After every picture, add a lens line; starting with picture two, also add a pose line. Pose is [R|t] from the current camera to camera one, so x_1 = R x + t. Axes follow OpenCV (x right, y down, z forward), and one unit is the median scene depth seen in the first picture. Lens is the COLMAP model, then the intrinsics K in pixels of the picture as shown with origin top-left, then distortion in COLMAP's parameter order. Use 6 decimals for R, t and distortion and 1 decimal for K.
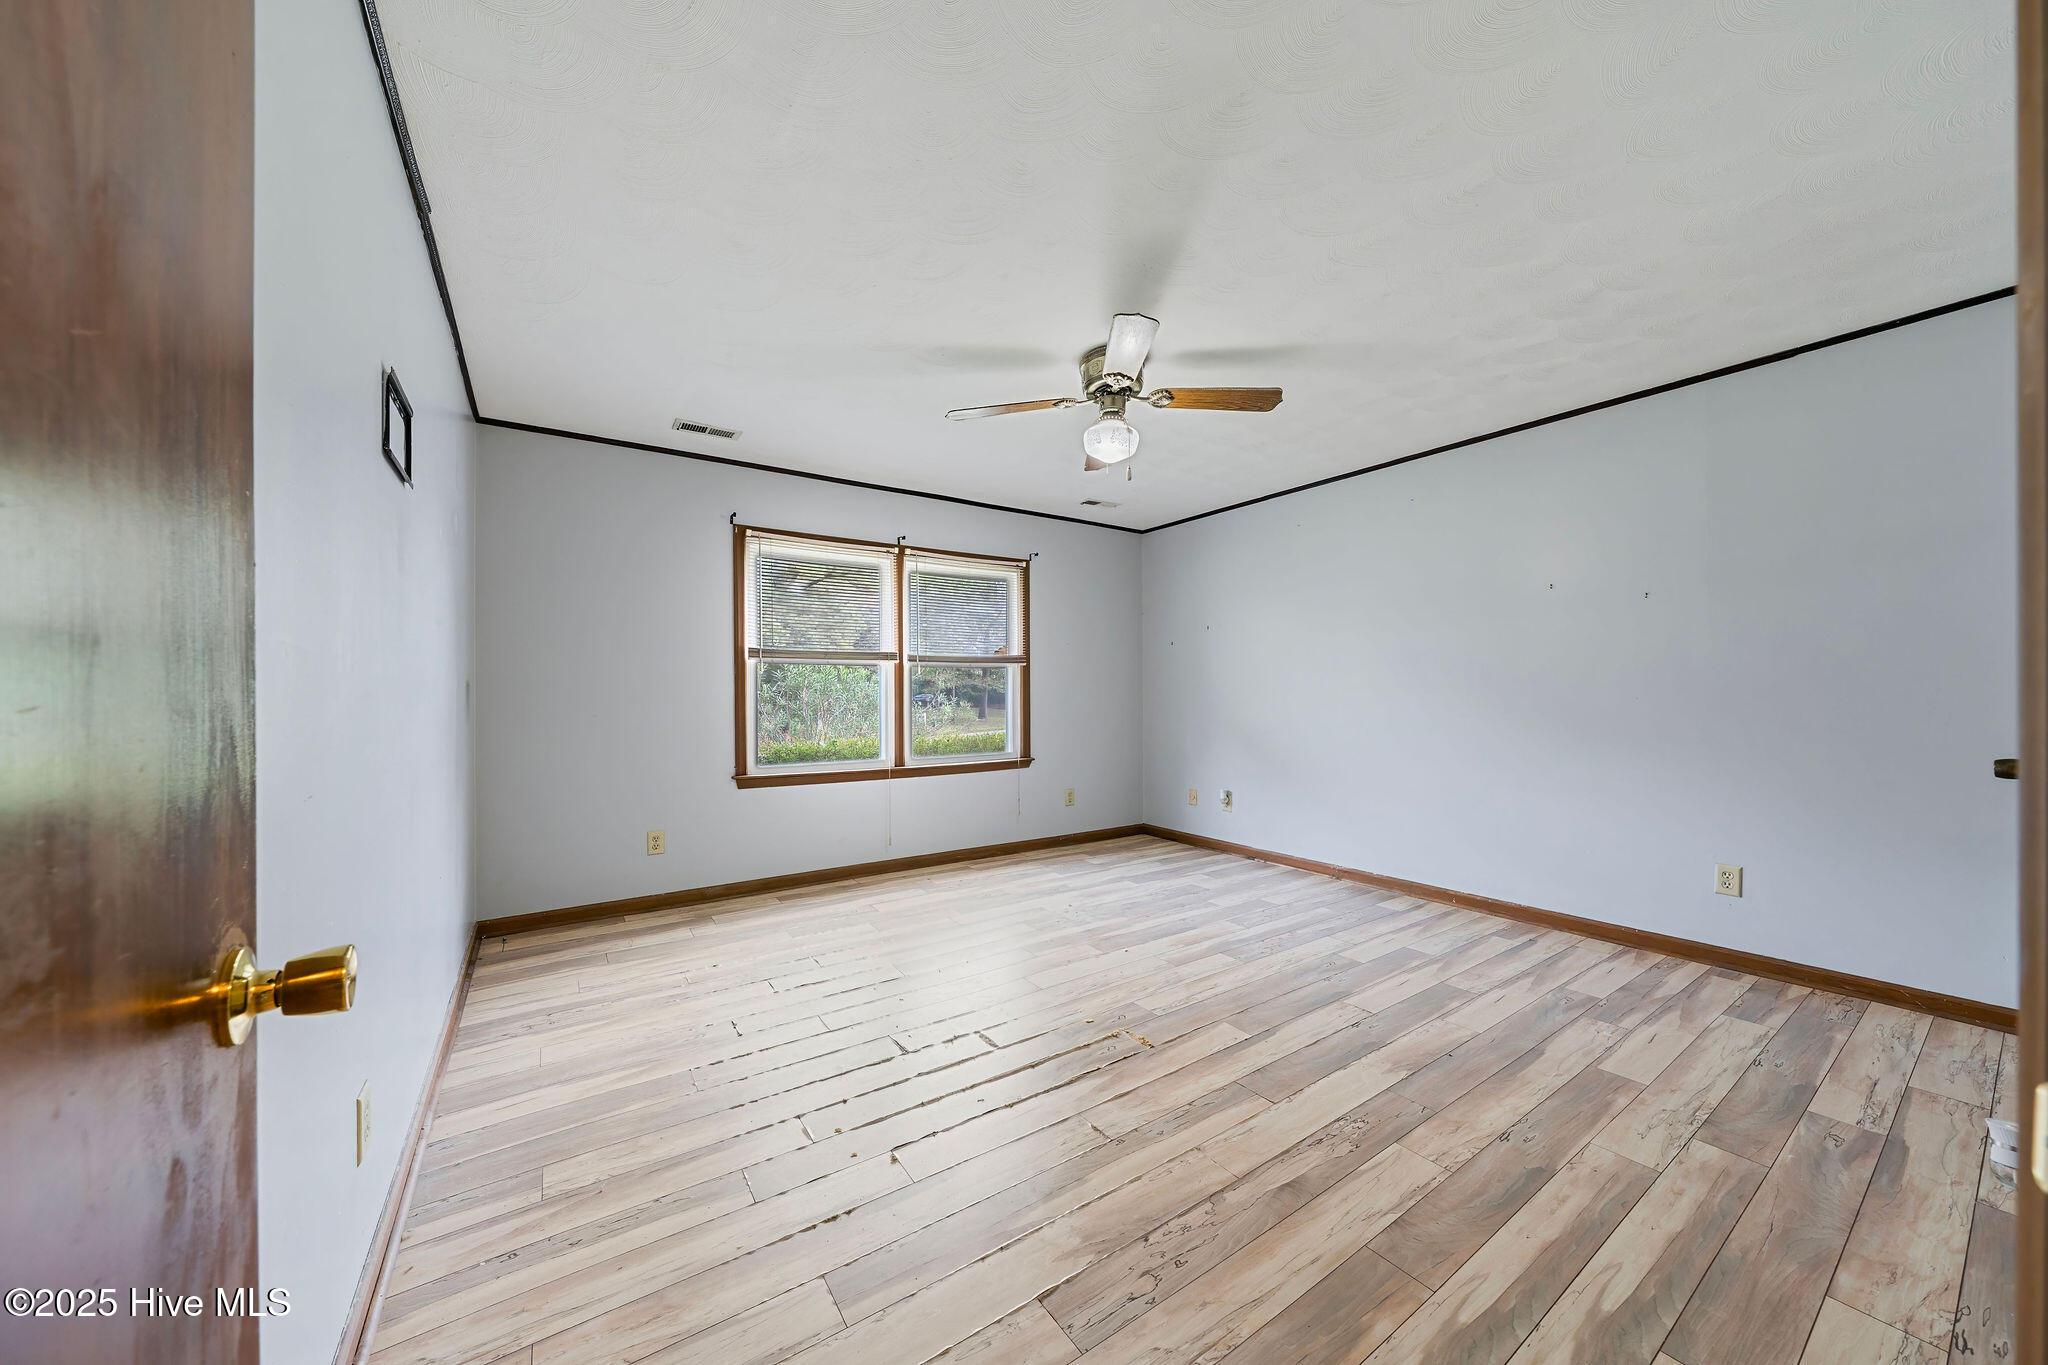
lens RADIAL K [[728.2, 0, 1015.0], [0, 728.2, 703.9], [0, 0, 1]] dist [-0.002760, -0.000252]
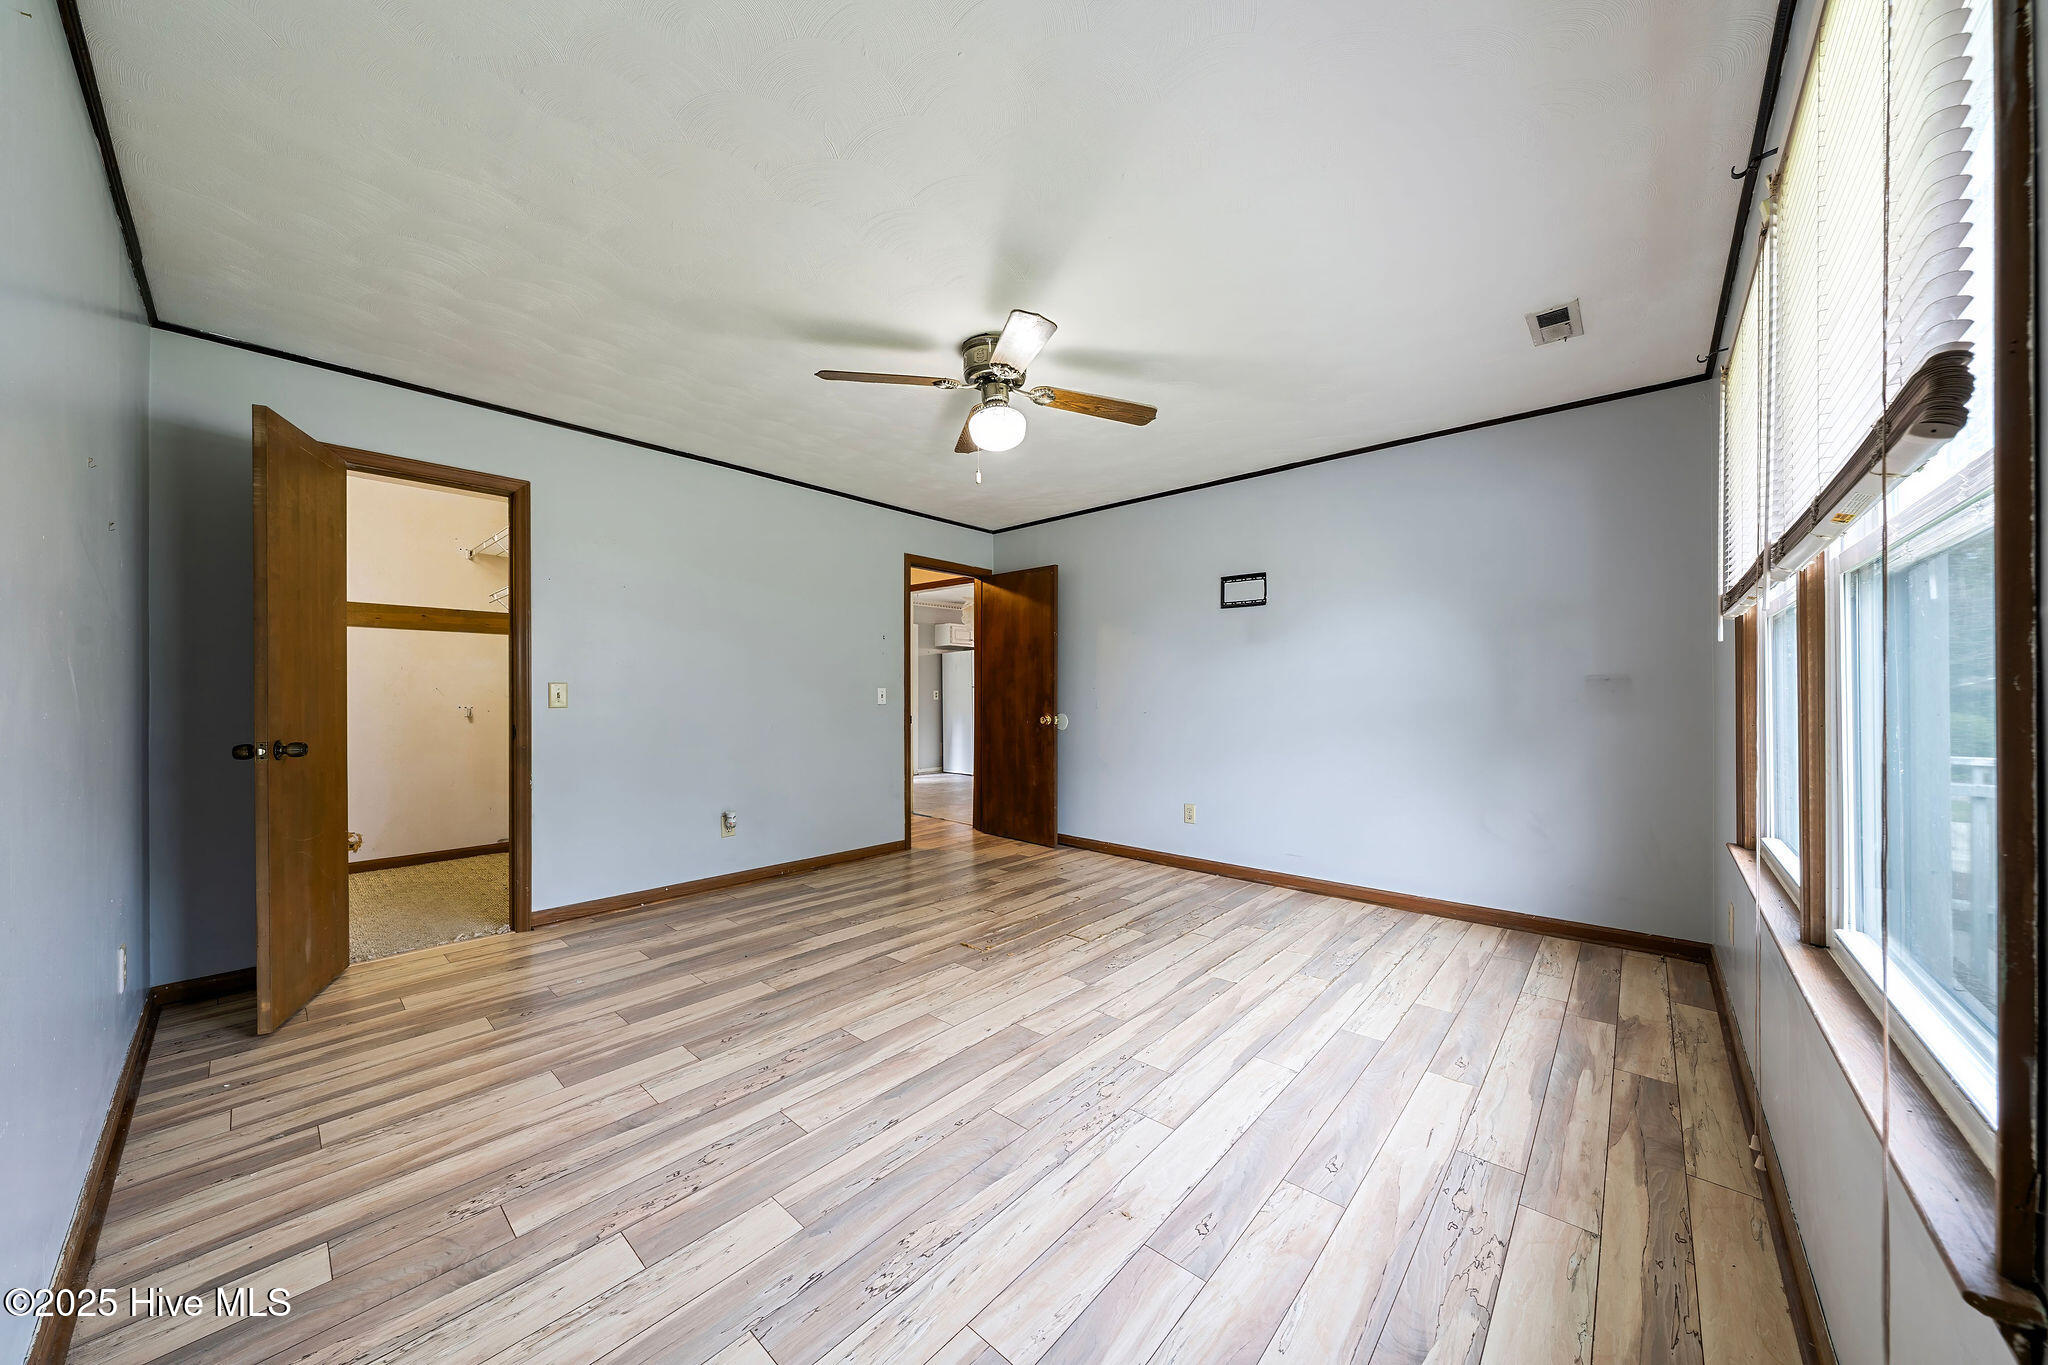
lens RADIAL K [[702.4, 0, 1022.4], [0, 702.4, 685.6], [0, 0, 1]] dist [-0.001392, -0.000116]
pose [[-0.968822, 0.003290, -0.247738, 0.338881], [0.002270, 0.999988, 0.004402, -0.024480], [0.247749, 0.003702, -0.968817, 1.940125]]
